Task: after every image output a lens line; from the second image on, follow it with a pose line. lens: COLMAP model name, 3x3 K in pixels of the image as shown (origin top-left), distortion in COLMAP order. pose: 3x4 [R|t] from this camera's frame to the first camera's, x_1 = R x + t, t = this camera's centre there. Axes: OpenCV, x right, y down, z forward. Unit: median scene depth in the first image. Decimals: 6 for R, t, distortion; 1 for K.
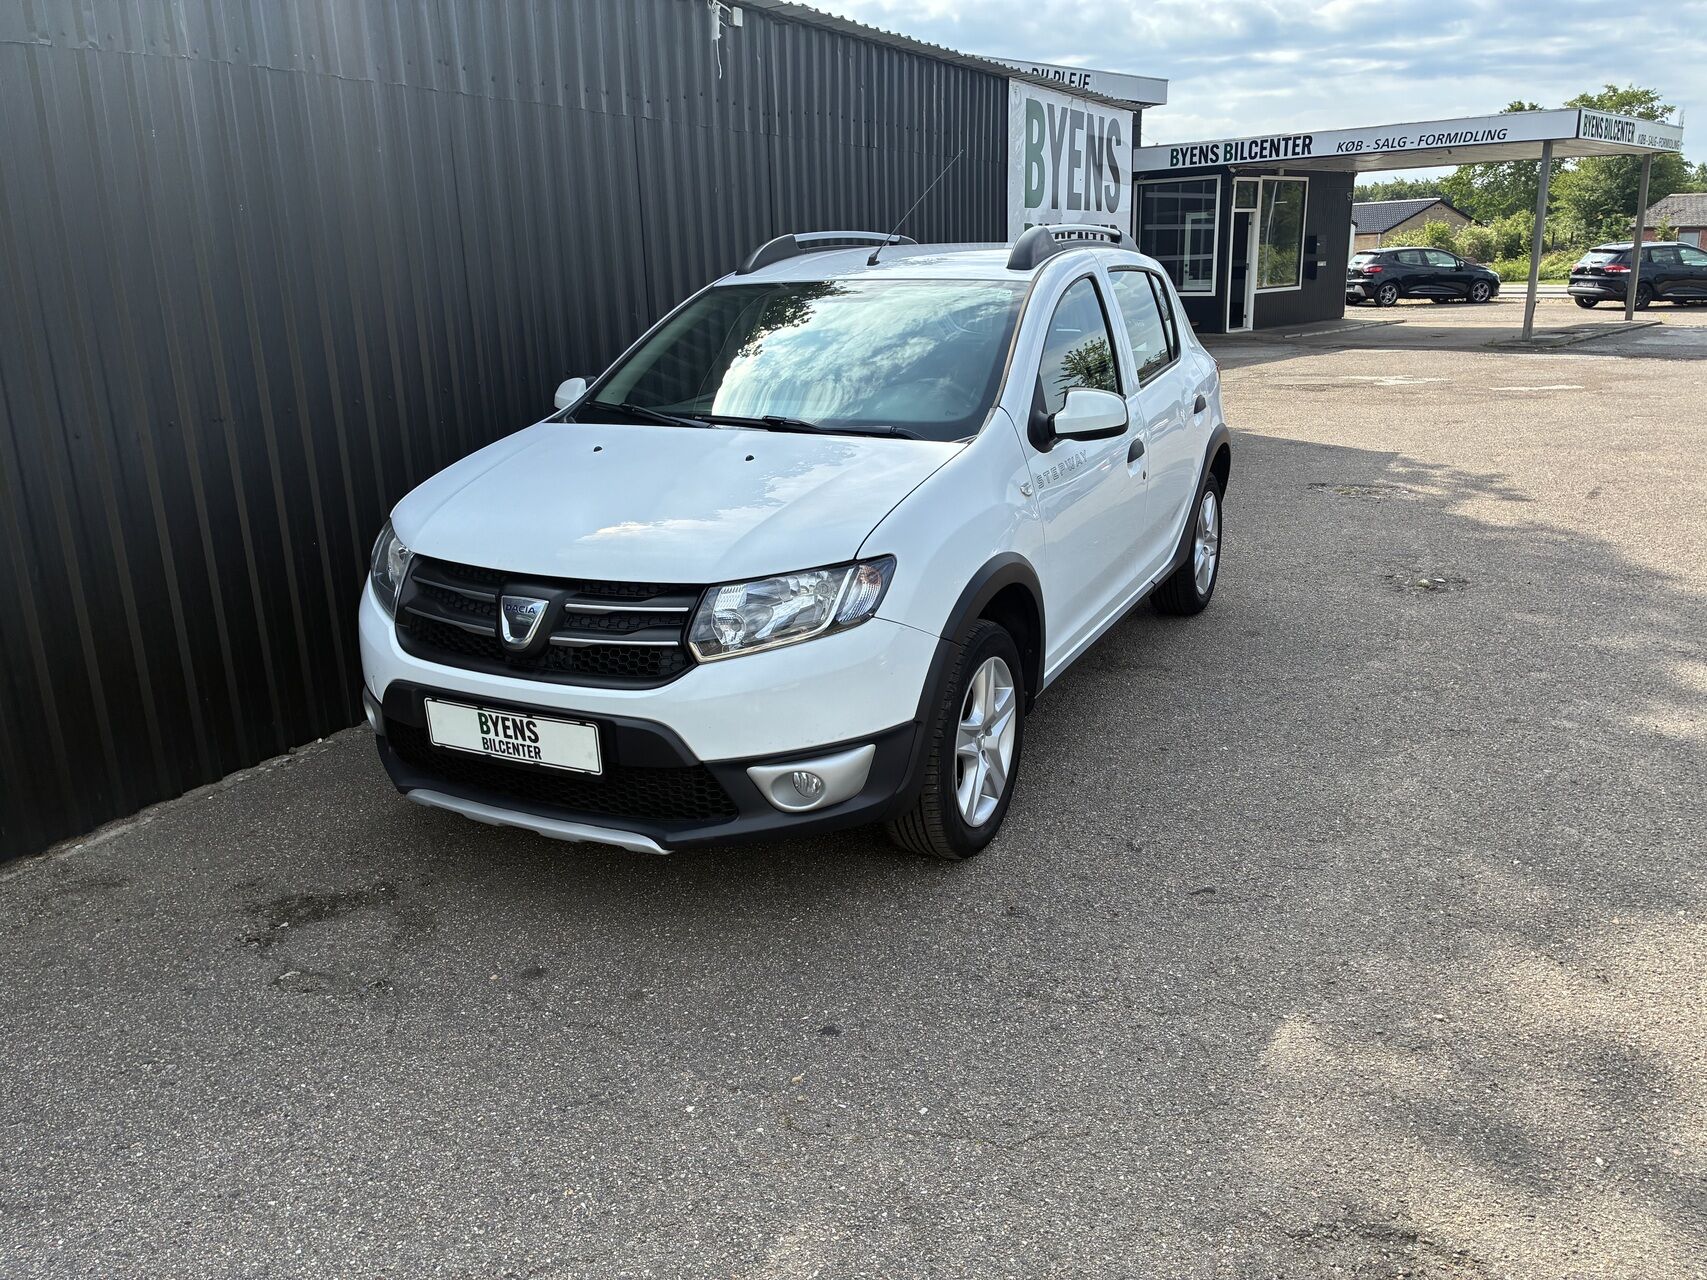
lens RADIAL K [[1272.5, 0, 863.9], [0, 1272.5, 634.1], [0, 0, 1]] dist [0.067302, -0.086580]
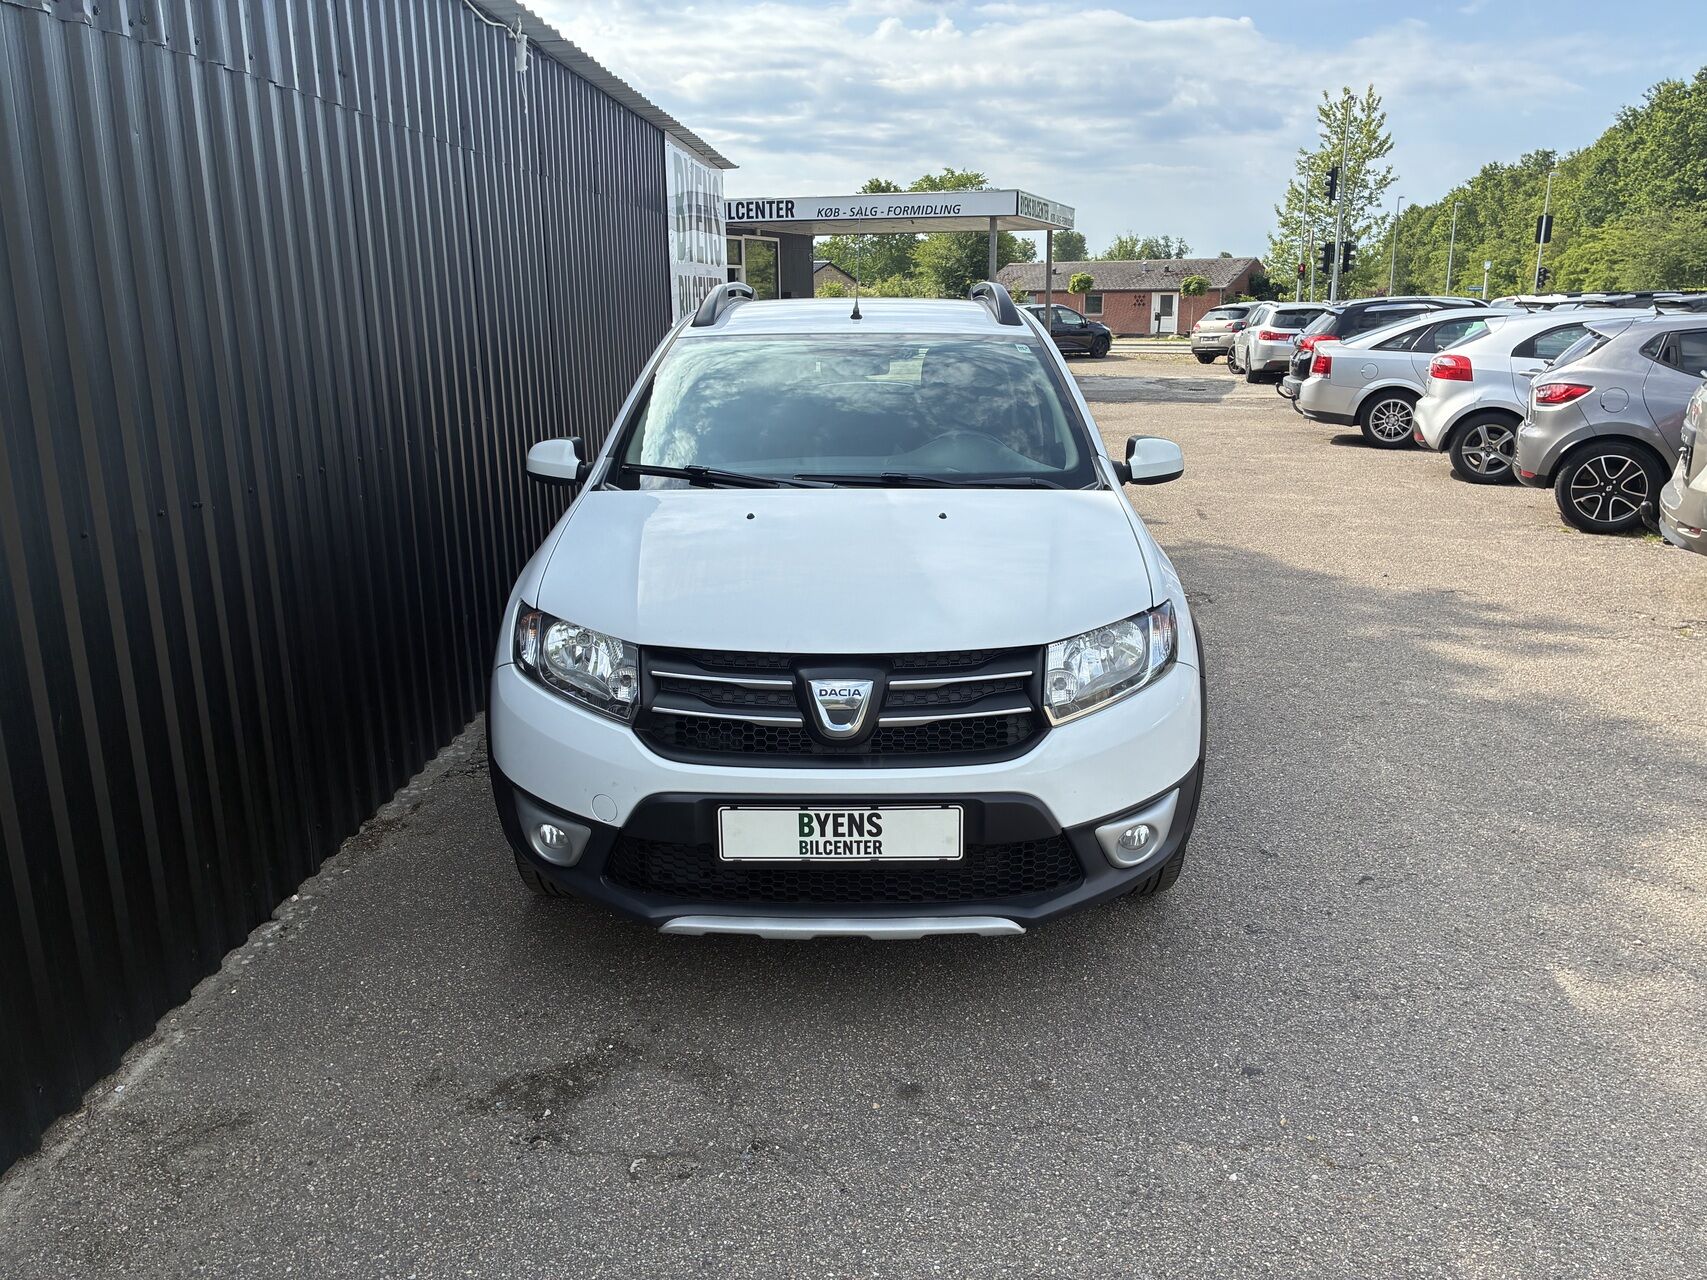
lens RADIAL K [[1285.4, 0, 854.8], [0, 1285.4, 612.5], [0, 0, 1]] dist [0.054428, -0.072078]
pose [[0.901920, -0.083657, 0.423724, -0.616066], [0.106058, 0.993922, -0.029516, -0.045996], [-0.418679, 0.071561, 0.905310, 0.156915]]
